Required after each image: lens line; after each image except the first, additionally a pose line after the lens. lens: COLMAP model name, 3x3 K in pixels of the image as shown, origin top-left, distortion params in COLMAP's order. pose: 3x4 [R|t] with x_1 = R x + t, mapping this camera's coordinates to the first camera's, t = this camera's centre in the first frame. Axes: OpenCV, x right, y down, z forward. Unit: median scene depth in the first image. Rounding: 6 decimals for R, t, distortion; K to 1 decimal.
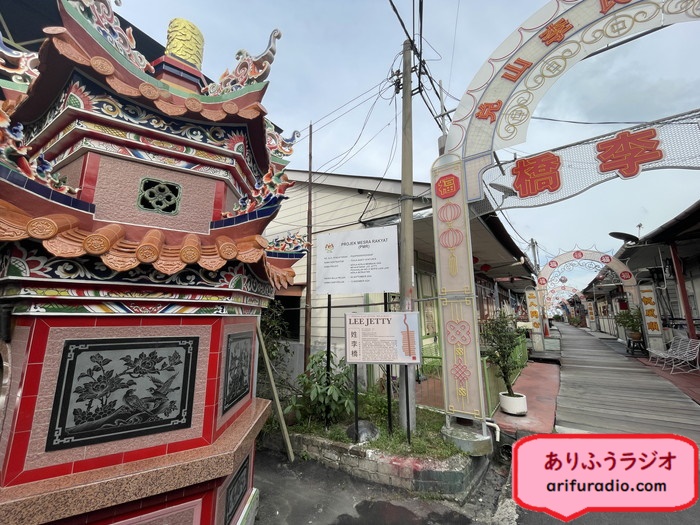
lens RADIAL K [[281.5, 0, 350.0], [0, 281.5, 262.5], [0, 0, 1]] dist [-0.002414, -0.000027]
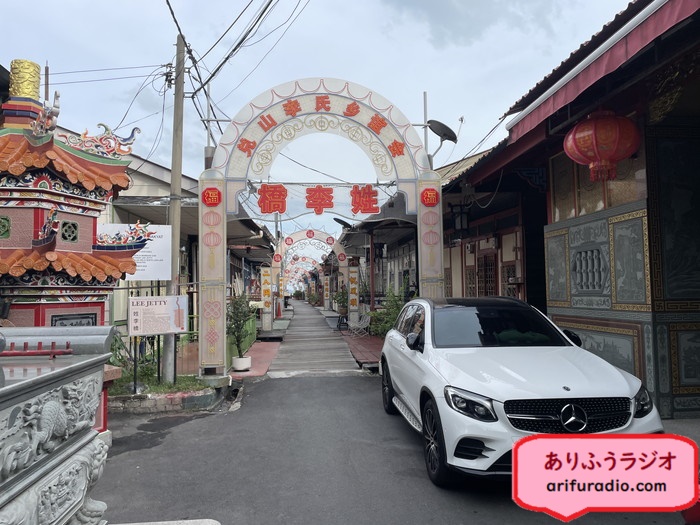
lens RADIAL K [[518.5, 0, 350.0], [0, 518.5, 262.5], [0, 0, 1]] dist [0.035335, -0.002654]
pose [[0.751818, 0.027132, 0.658812, -0.759611], [-0.111165, 0.990067, 0.086085, -0.262437], [-0.649932, -0.137957, 0.747366, -1.255936]]
